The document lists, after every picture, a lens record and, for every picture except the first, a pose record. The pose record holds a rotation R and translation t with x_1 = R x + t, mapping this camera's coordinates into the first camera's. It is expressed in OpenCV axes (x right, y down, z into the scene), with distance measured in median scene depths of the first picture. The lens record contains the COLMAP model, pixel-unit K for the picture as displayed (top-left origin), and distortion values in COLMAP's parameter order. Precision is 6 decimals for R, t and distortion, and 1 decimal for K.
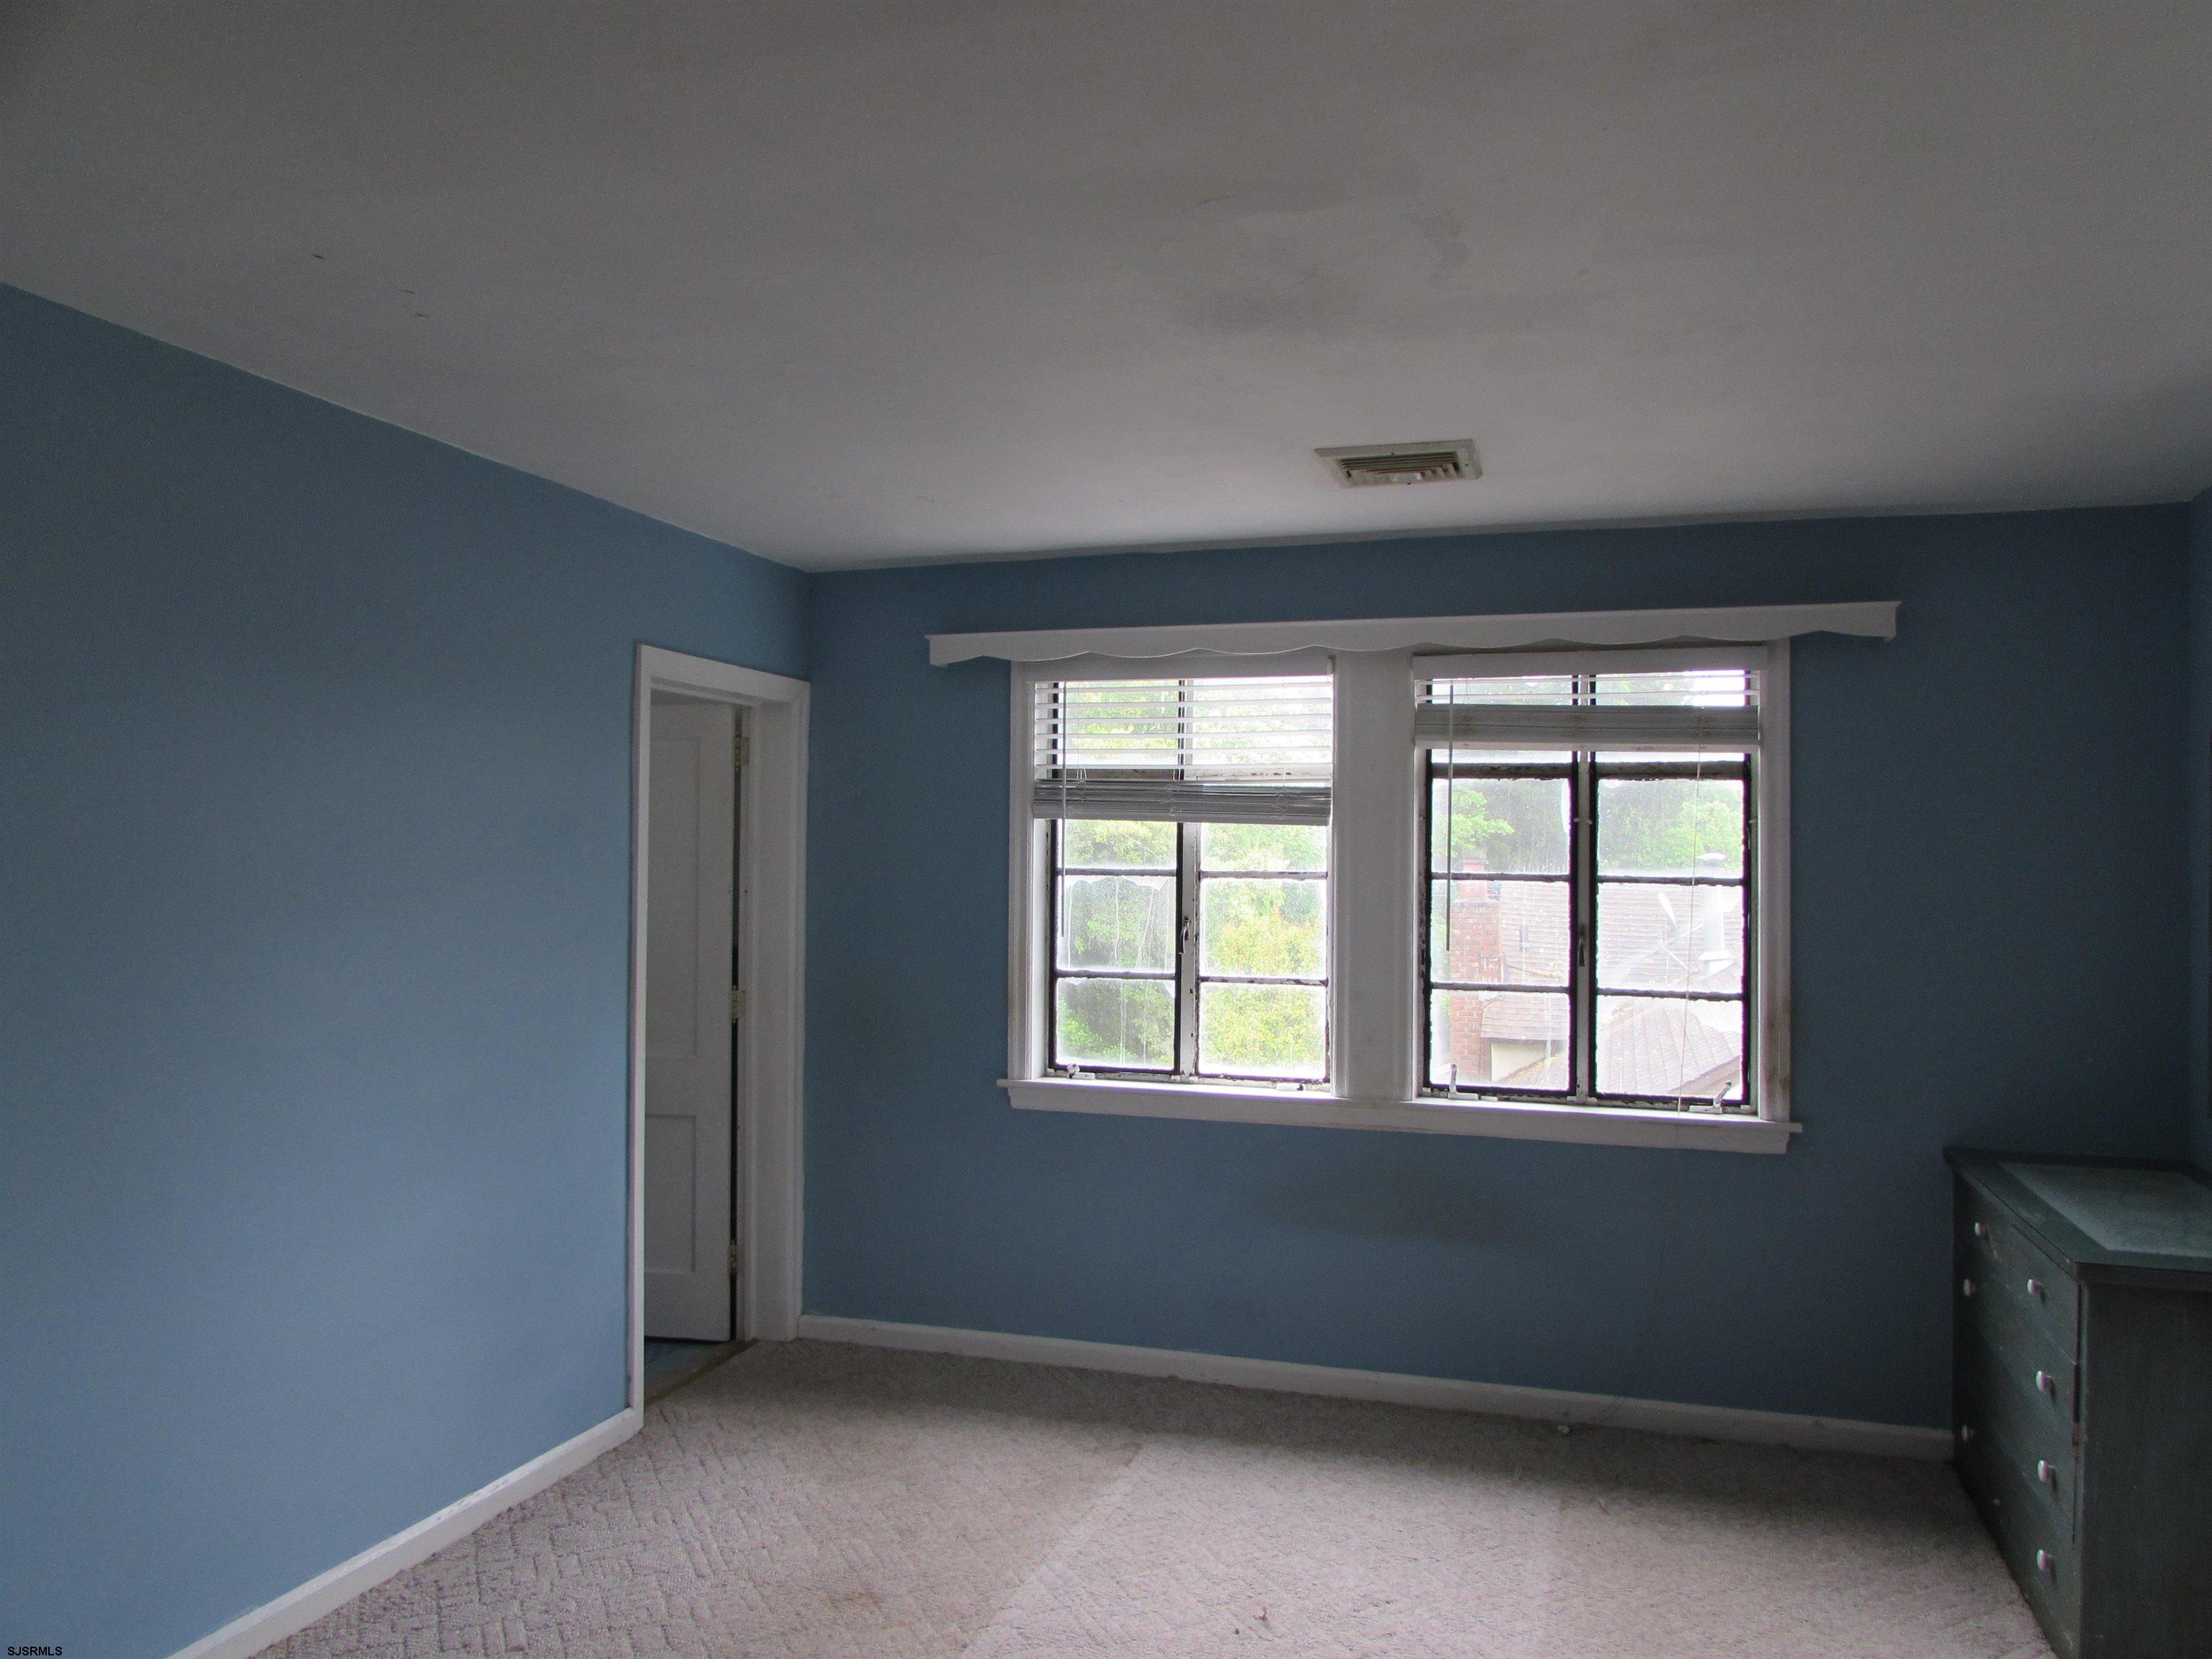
lens RADIAL K [[1567.6, 0, 1121.7], [0, 1567.6, 839.6], [0, 0, 1]] dist [-0.034361, 0.020811]
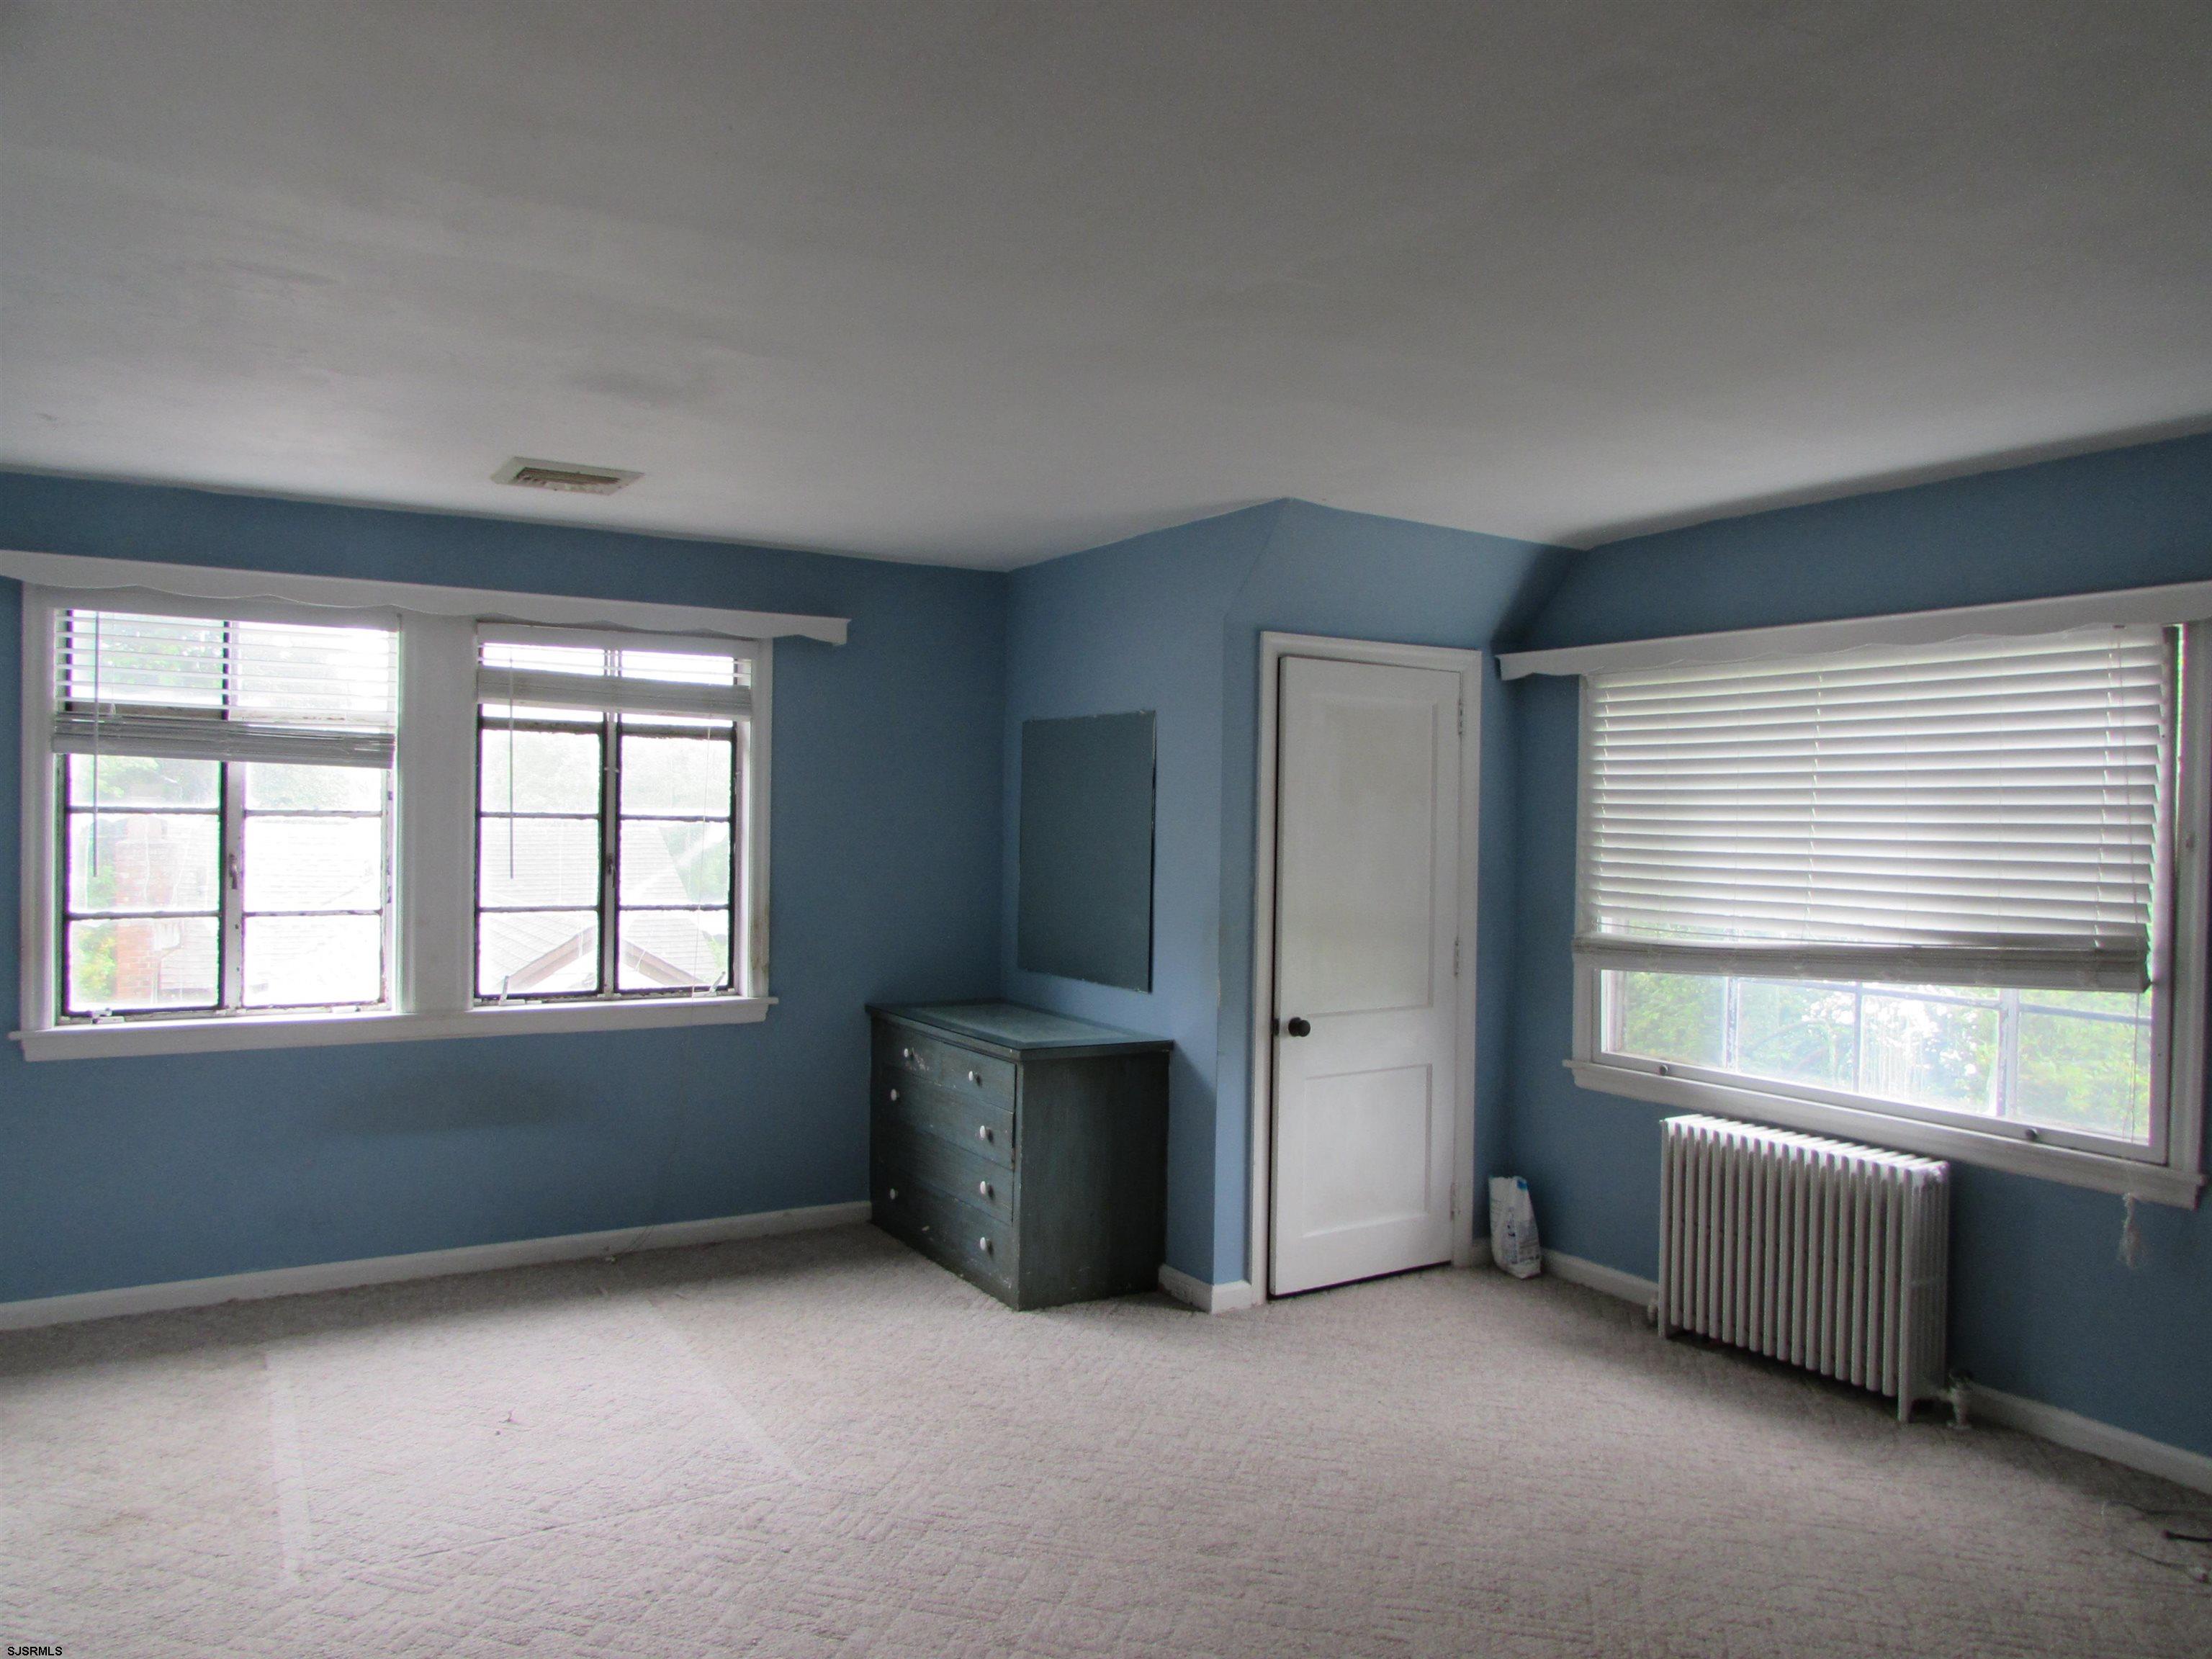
lens RADIAL K [[1567.6, 0, 1101.5], [0, 1567.6, 830.6], [0, 0, 1]] dist [-0.034361, 0.020811]
pose [[0.665498, -0.006604, 0.746370, -0.360652], [-0.017381, 0.999553, 0.024343, -0.000808], [-0.746197, -0.029173, 0.665086, -0.104159]]
